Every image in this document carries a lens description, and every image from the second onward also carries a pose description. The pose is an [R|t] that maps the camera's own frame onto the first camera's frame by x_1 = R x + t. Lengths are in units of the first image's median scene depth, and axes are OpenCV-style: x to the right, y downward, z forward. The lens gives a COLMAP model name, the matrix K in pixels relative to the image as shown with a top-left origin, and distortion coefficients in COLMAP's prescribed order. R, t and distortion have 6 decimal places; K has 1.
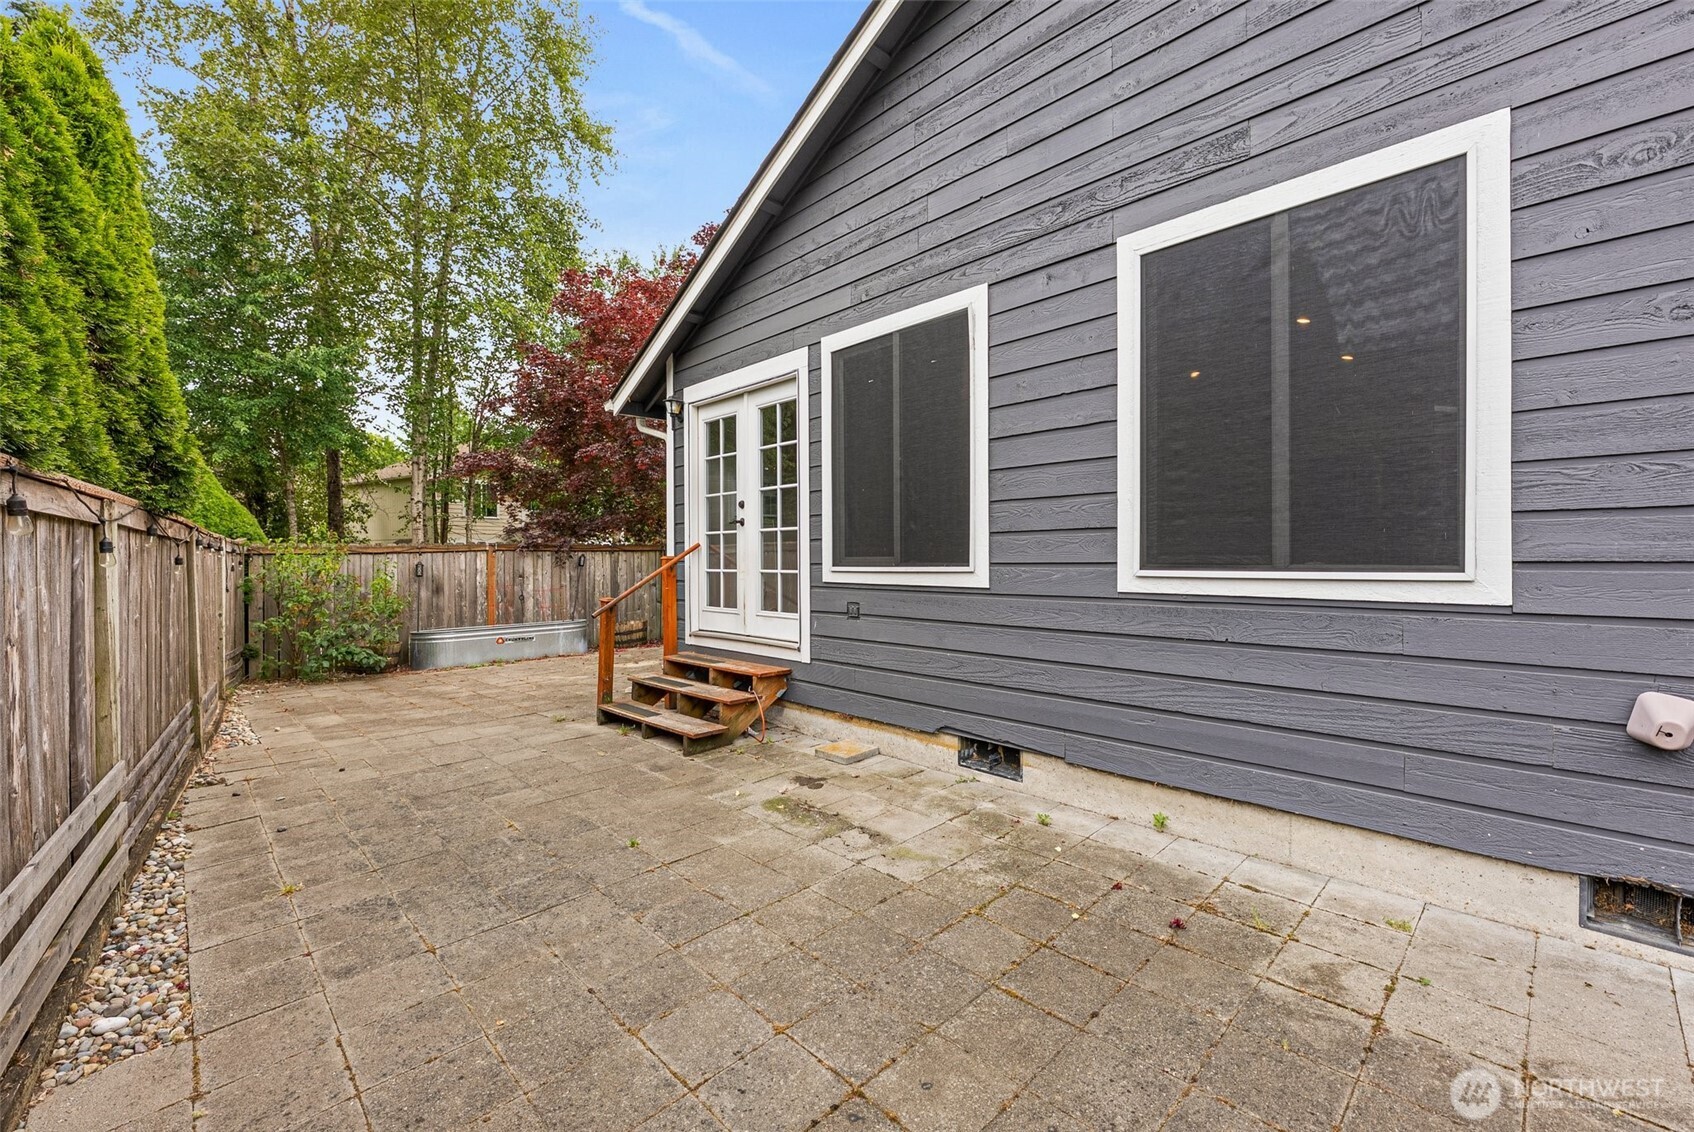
lens RADIAL K [[707.7, 0, 852.9], [0, 707.7, 563.4], [0, 0, 1]] dist [-0.002465, -0.000144]
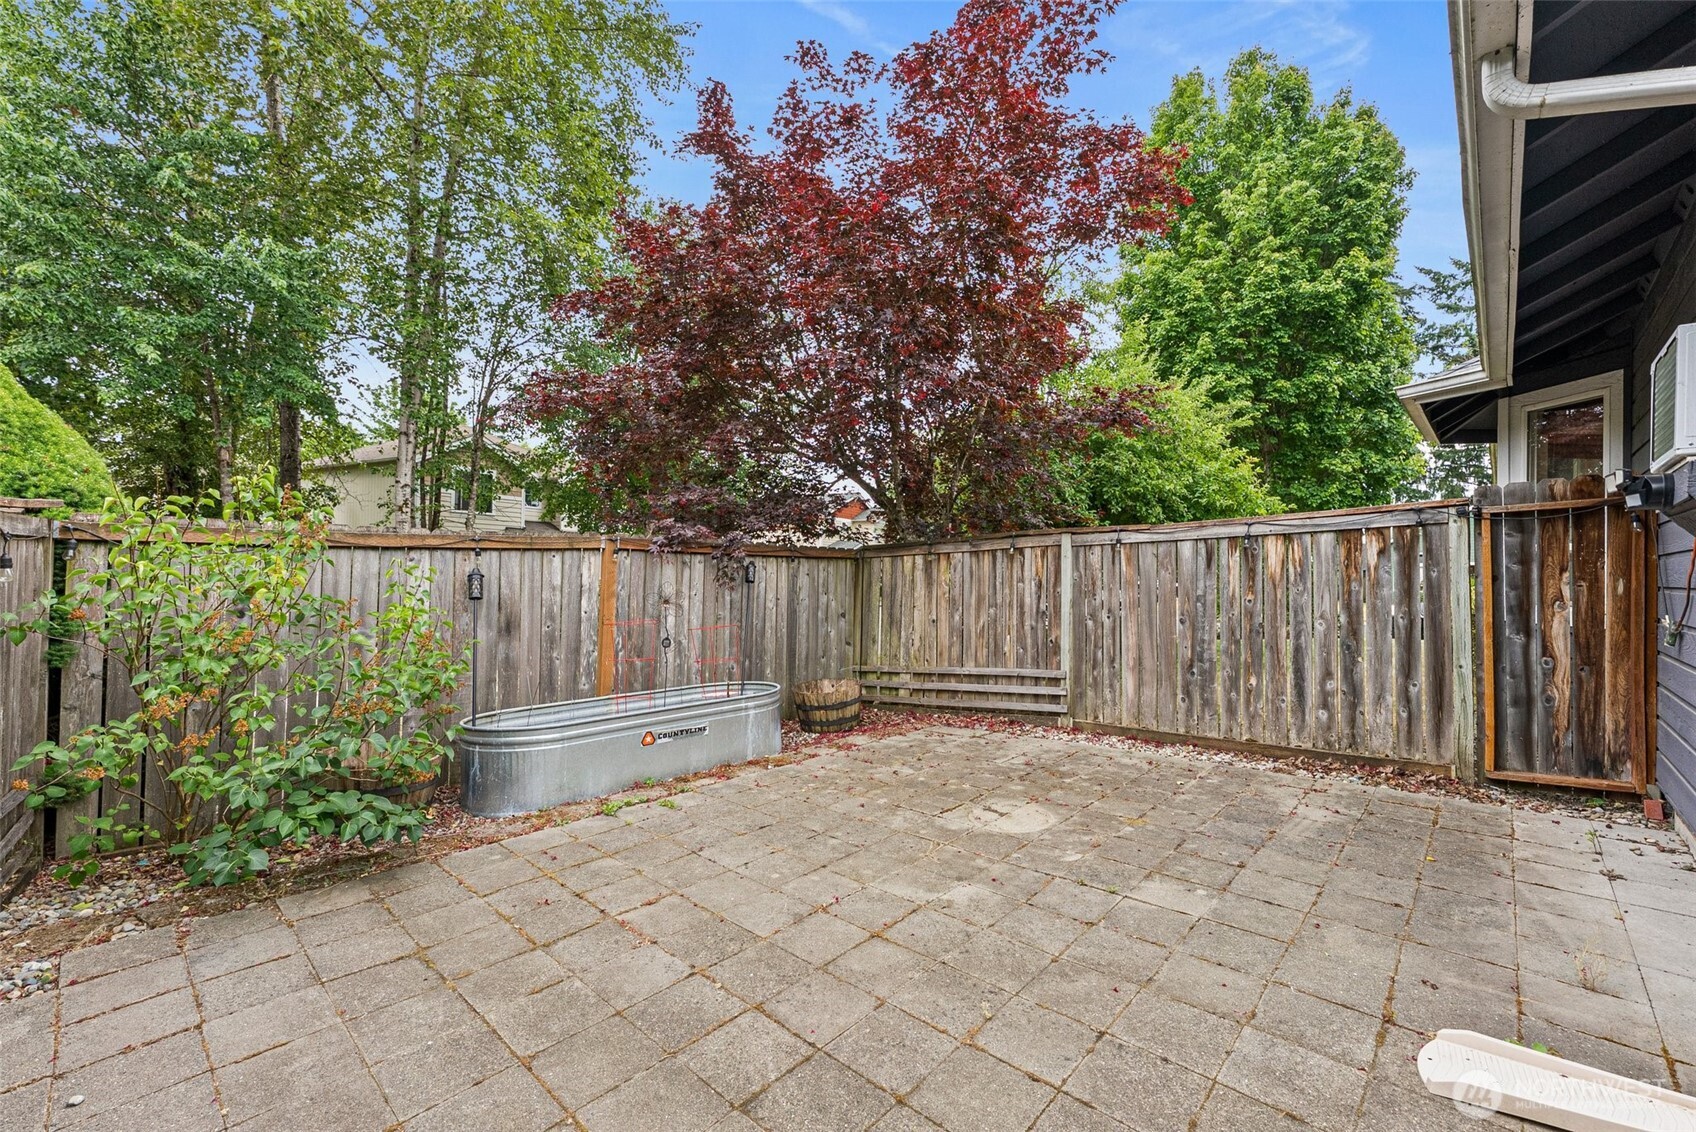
lens RADIAL K [[696.9, 0, 854.5], [0, 696.9, 571.6], [0, 0, 1]] dist [0.002796, 0.000608]
pose [[0.998368, 0.025611, 0.051049, -0.394899], [-0.025237, 0.999650, -0.007958, -0.003304], [-0.051235, 0.006656, 0.998664, 0.532797]]
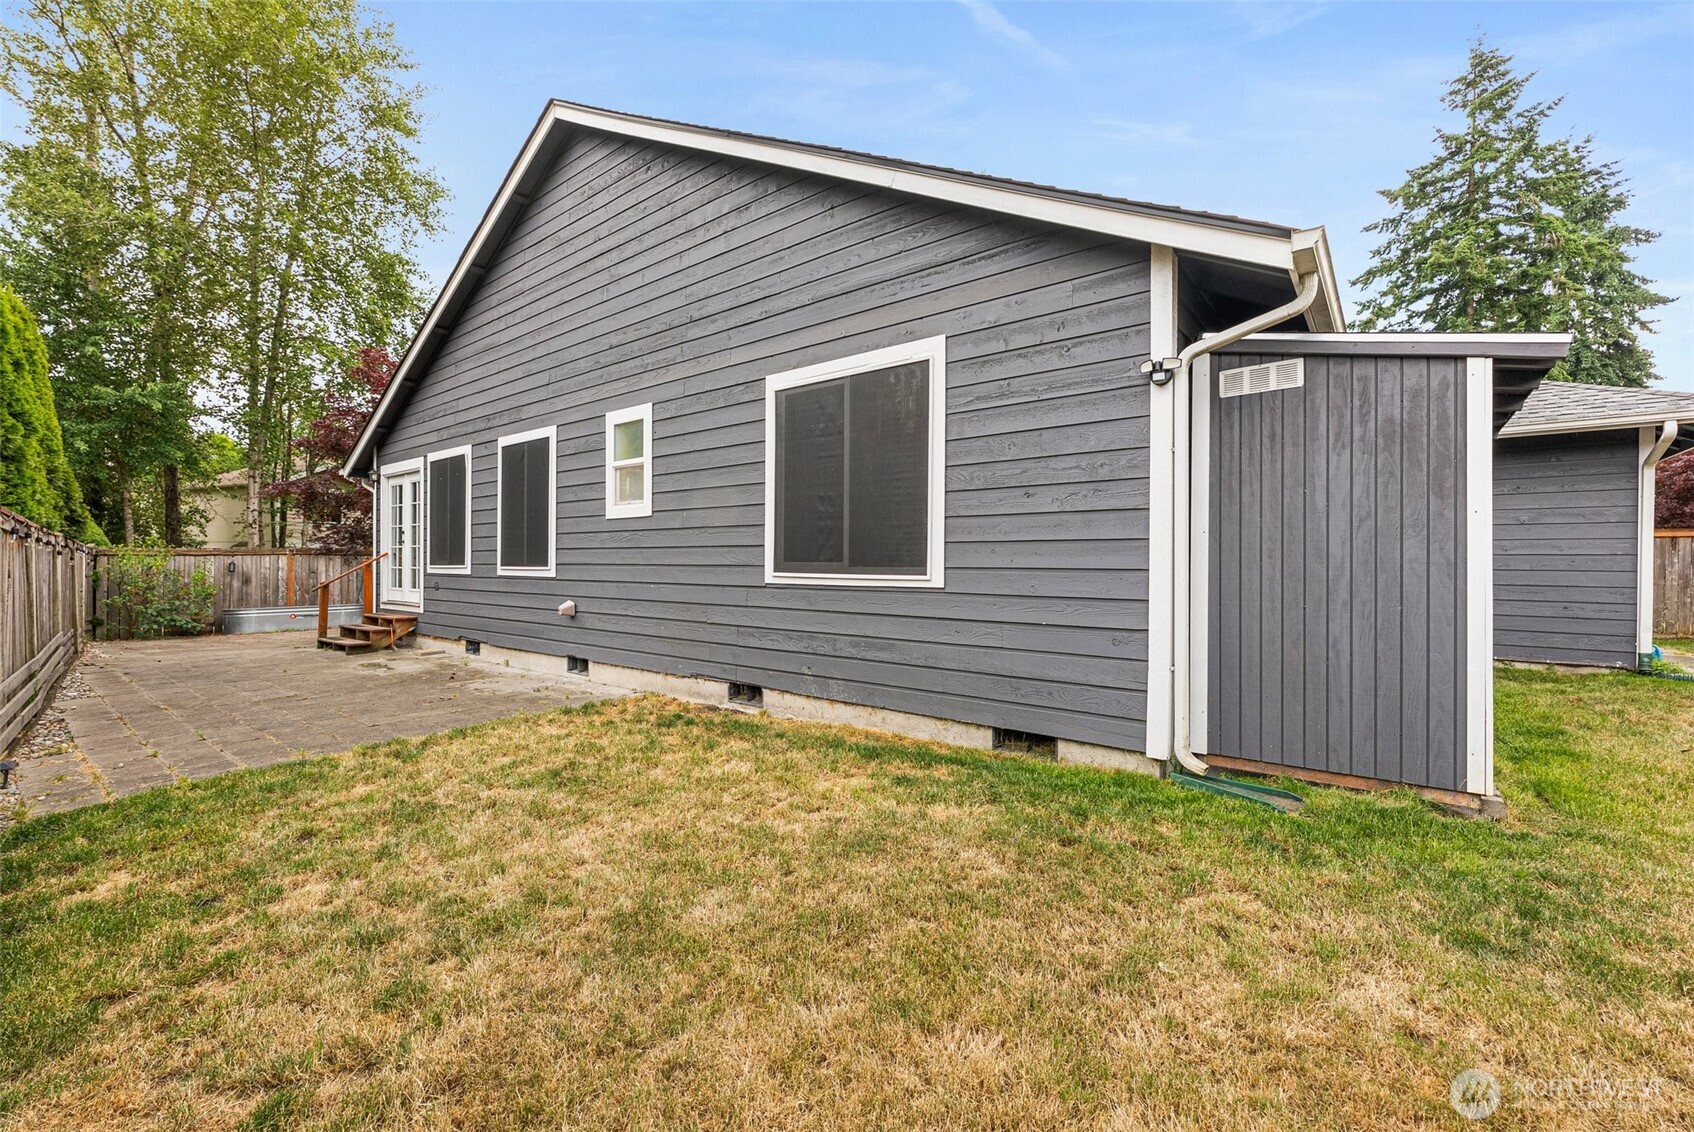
lens RADIAL K [[696.1, 0, 853.5], [0, 696.1, 571.6], [0, 0, 1]] dist [0.002796, 0.000608]
pose [[0.990842, 0.010721, 0.134603, 0.460042], [-0.010883, 0.999941, 0.000462, 0.004258], [-0.134590, -0.001922, 0.990900, -0.589834]]
